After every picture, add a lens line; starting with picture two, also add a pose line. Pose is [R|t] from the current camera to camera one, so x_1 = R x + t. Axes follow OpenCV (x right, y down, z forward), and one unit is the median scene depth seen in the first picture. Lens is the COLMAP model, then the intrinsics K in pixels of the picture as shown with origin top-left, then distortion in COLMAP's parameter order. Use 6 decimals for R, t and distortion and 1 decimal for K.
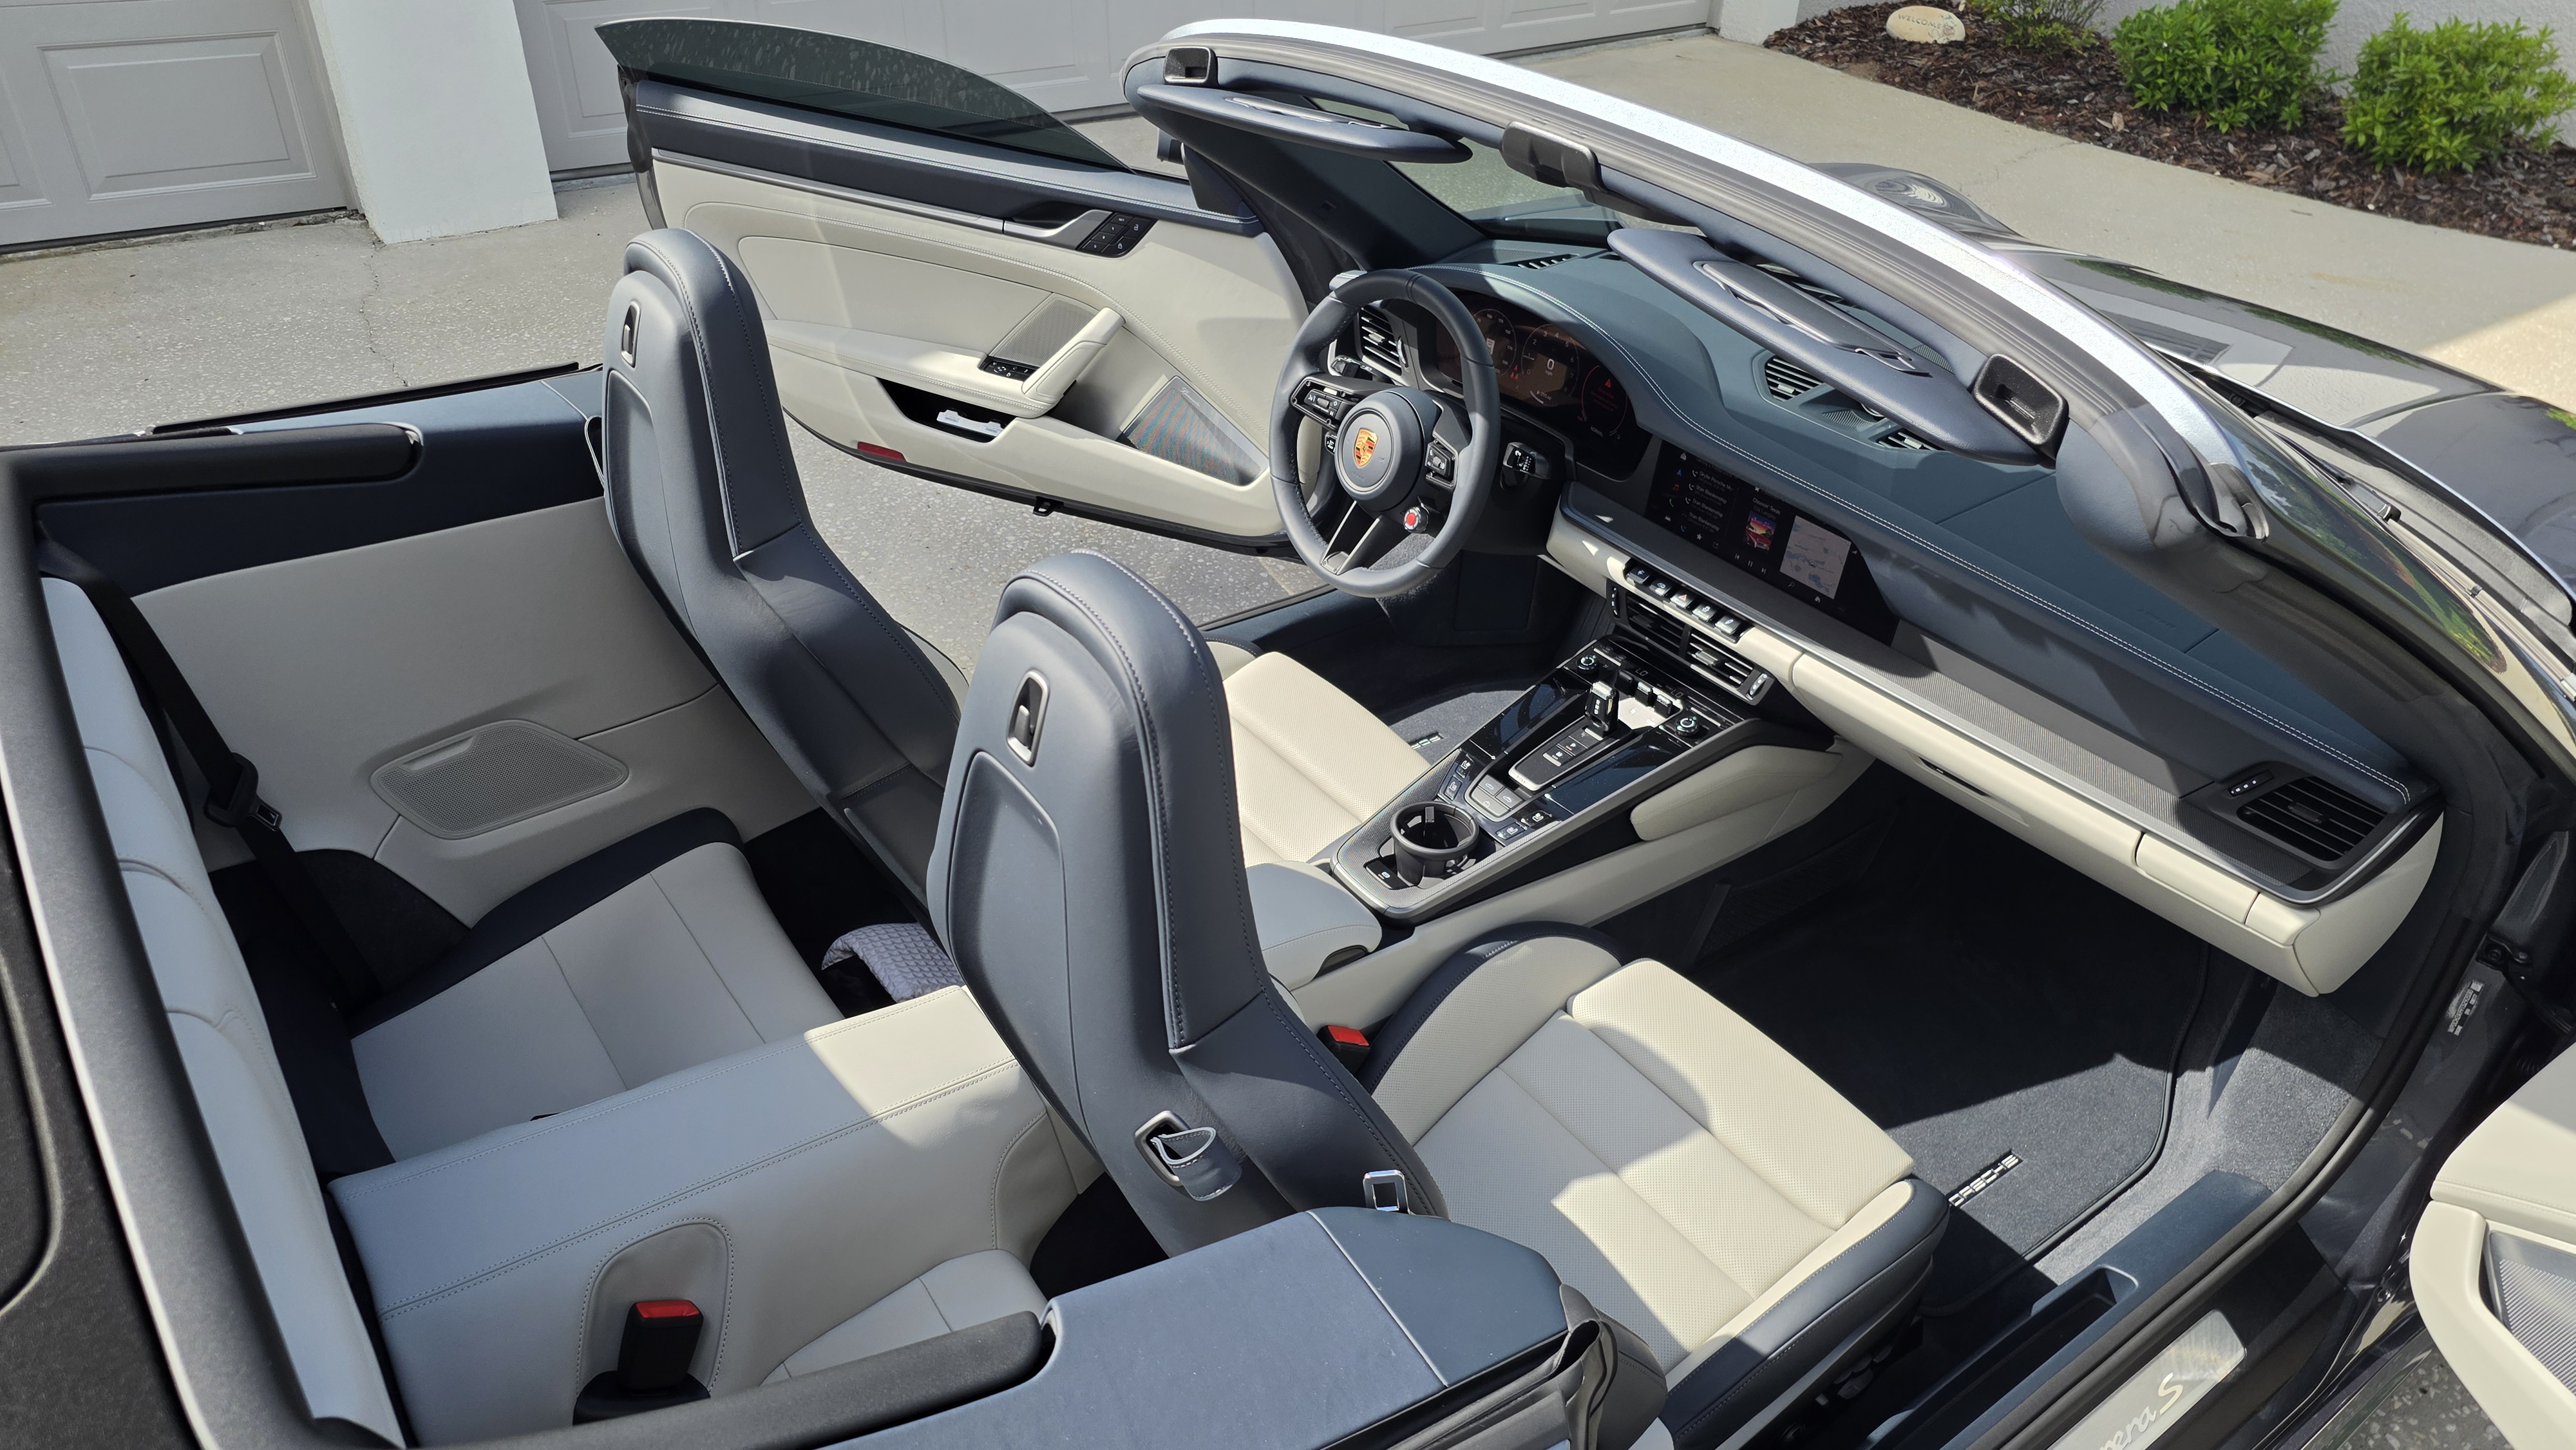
lens RADIAL K [[1694.0, 0, 1299.0], [0, 1694.0, 730.9], [0, 0, 1]] dist [0.079231, -0.066177]
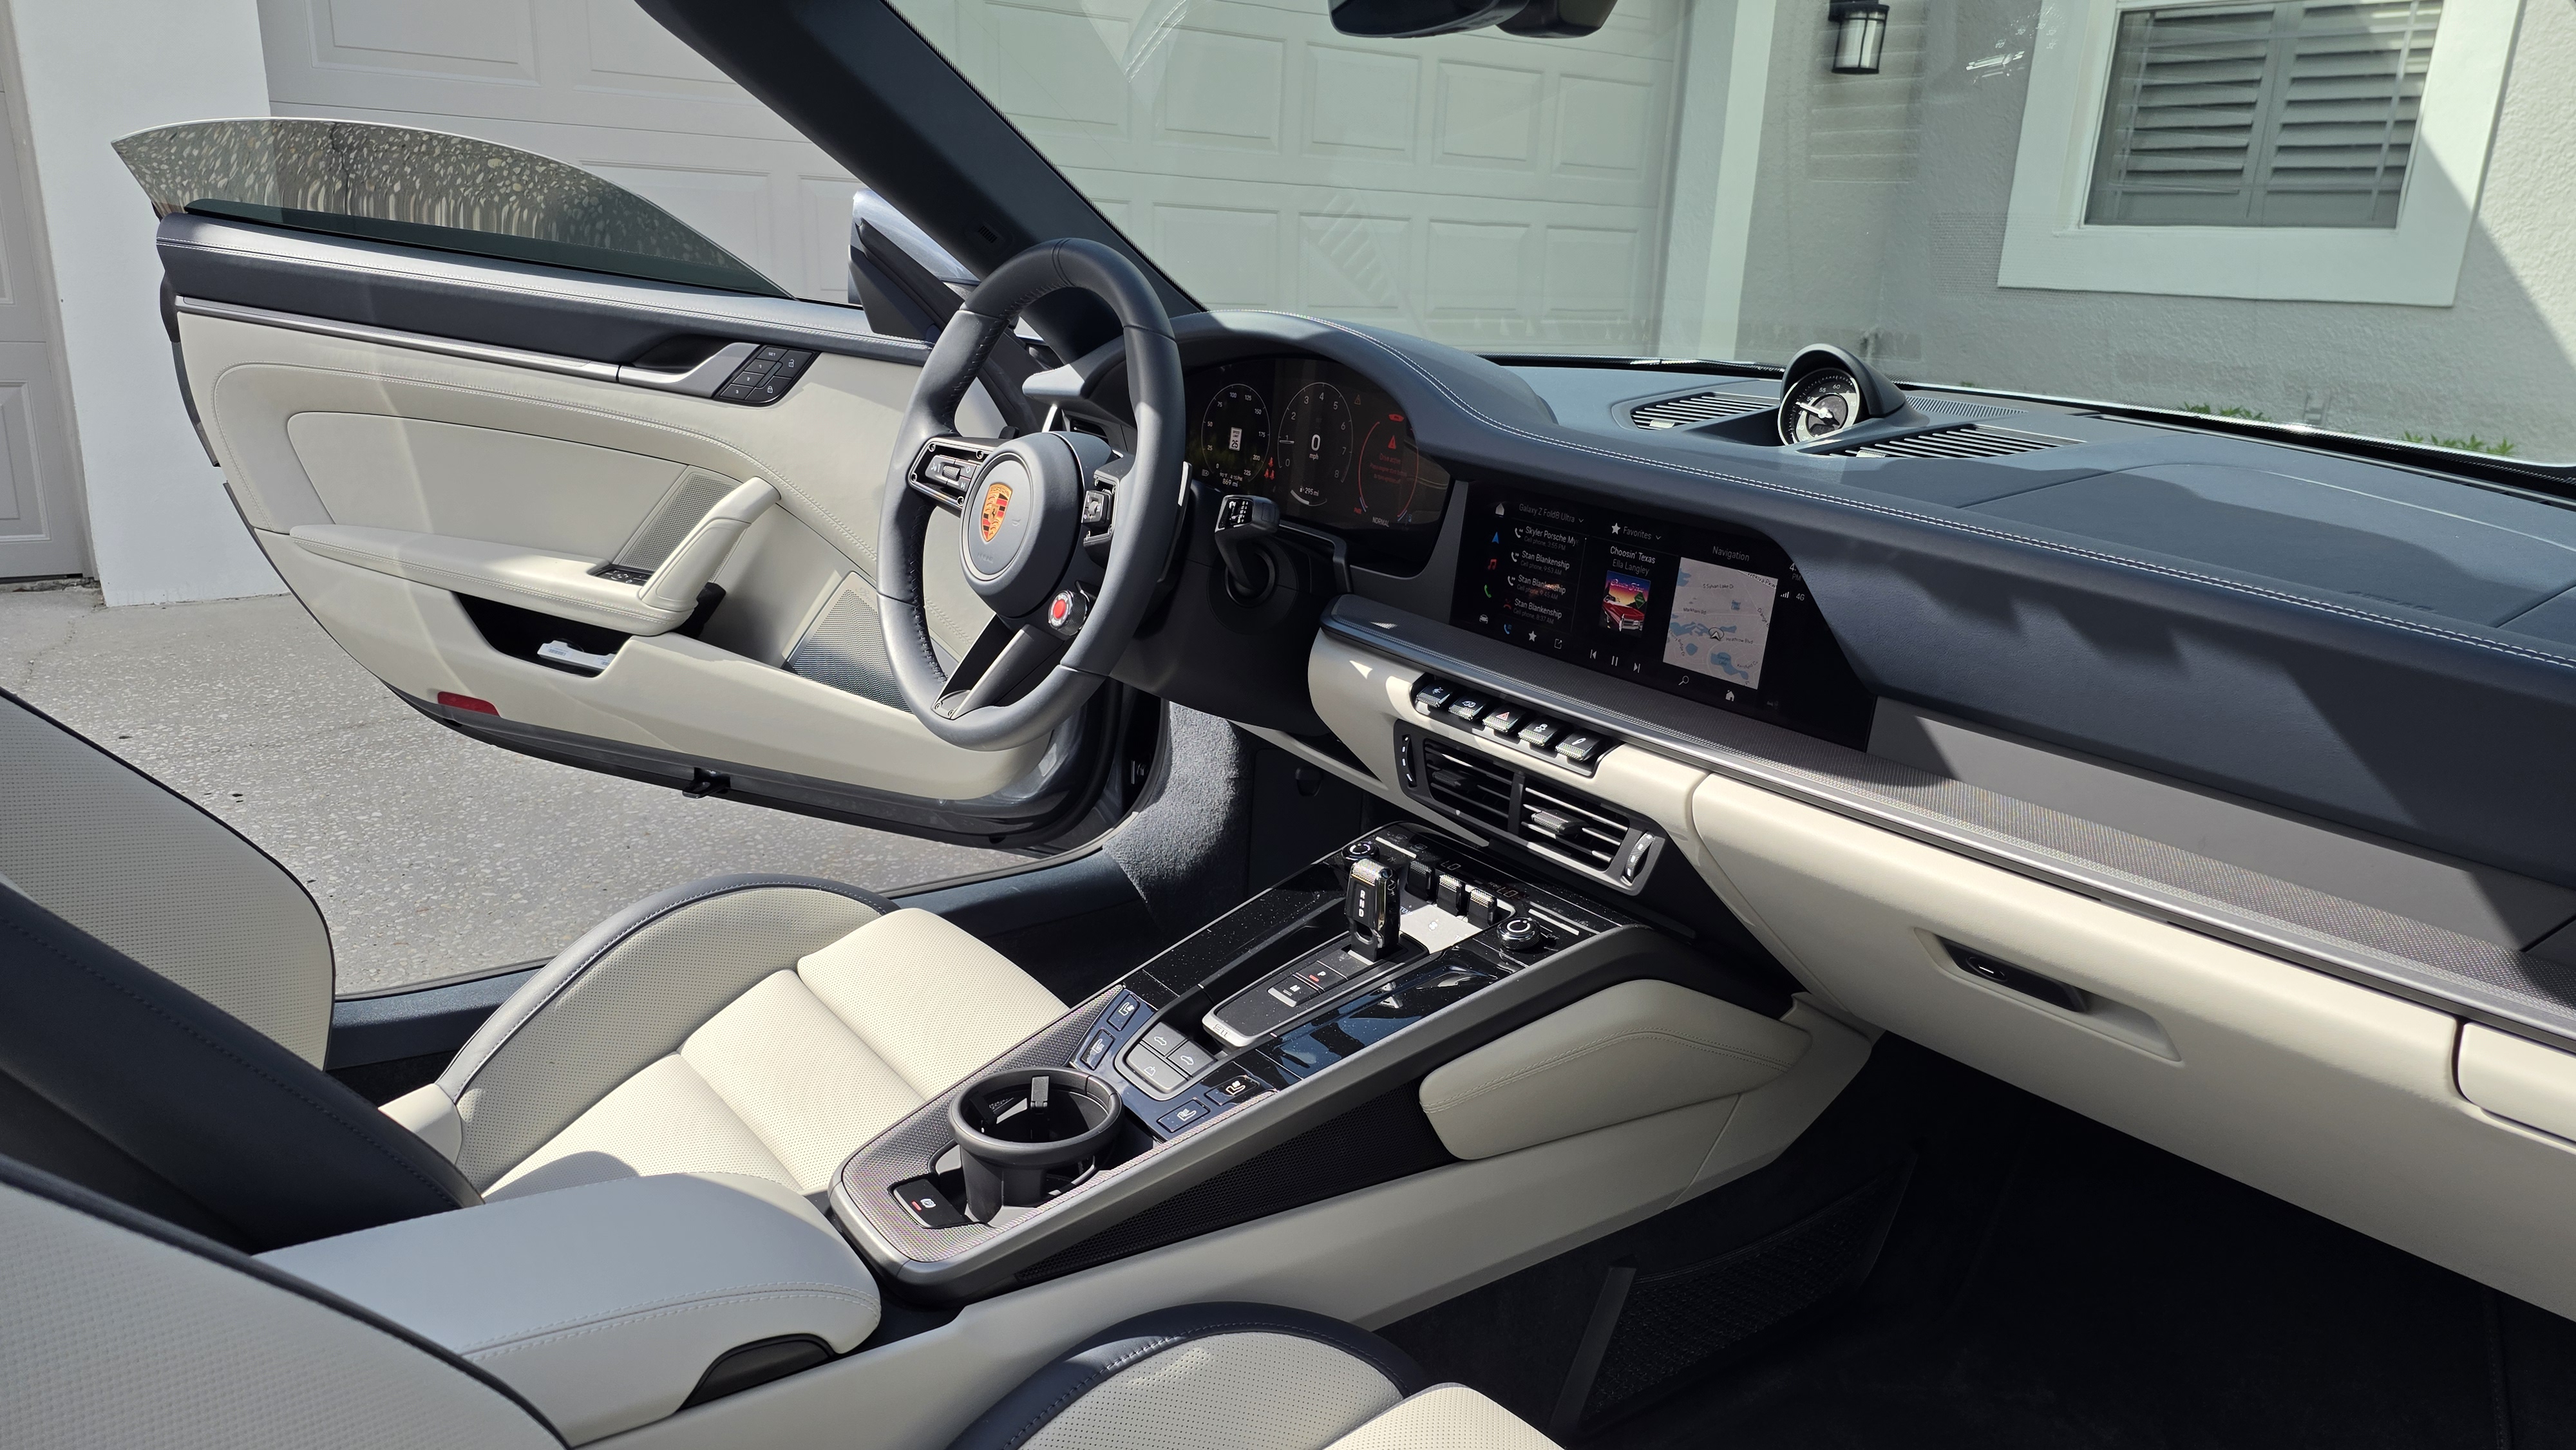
lens RADIAL K [[1694.0, 0, 1299.0], [0, 1694.0, 730.9], [0, 0, 1]] dist [0.079231, -0.066177]
pose [[0.999866, 0.002956, 0.016122, 0.145239], [0.001970, 0.954800, -0.297242, 0.097399], [-0.016272, 0.297234, 0.954666, 0.445567]]
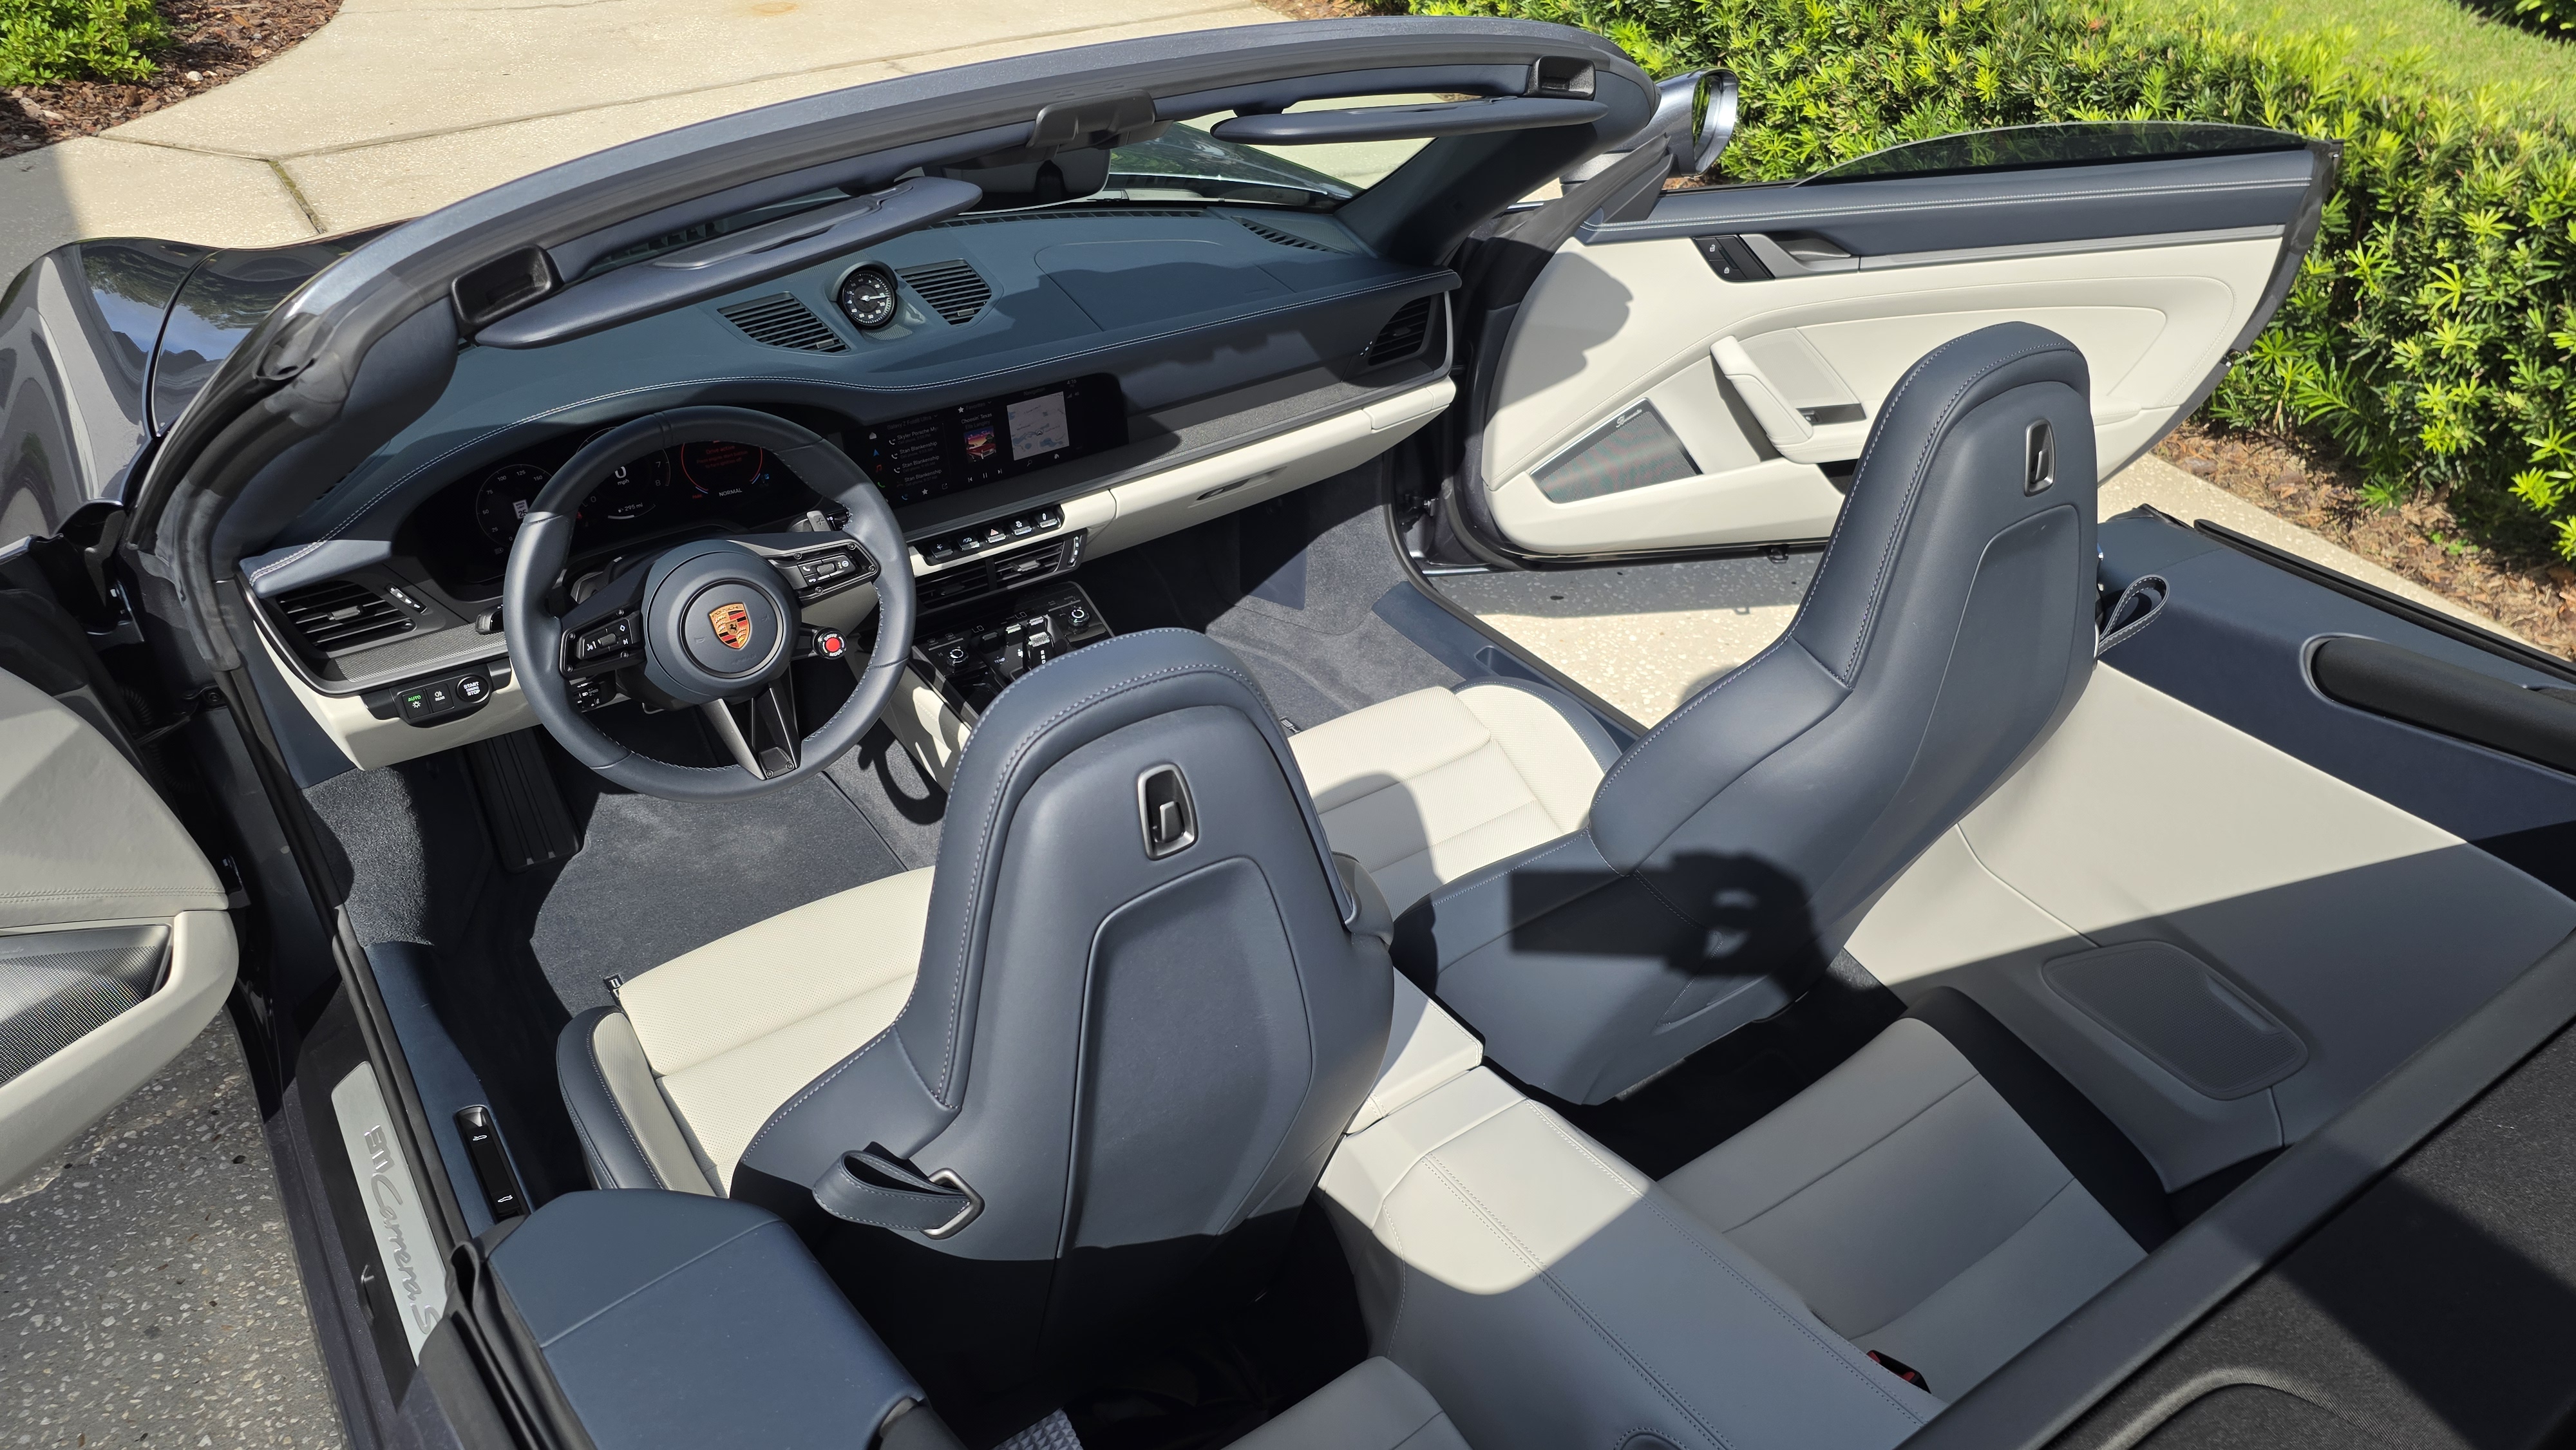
lens RADIAL K [[1694.0, 0, 1299.0], [0, 1694.0, 730.9], [0, 0, 1]] dist [0.079231, -0.066177]
pose [[0.014624, -0.603111, 0.797523, -0.655732], [0.552426, 0.669698, 0.496316, -0.401574], [-0.833433, 0.433314, 0.342968, 0.541367]]
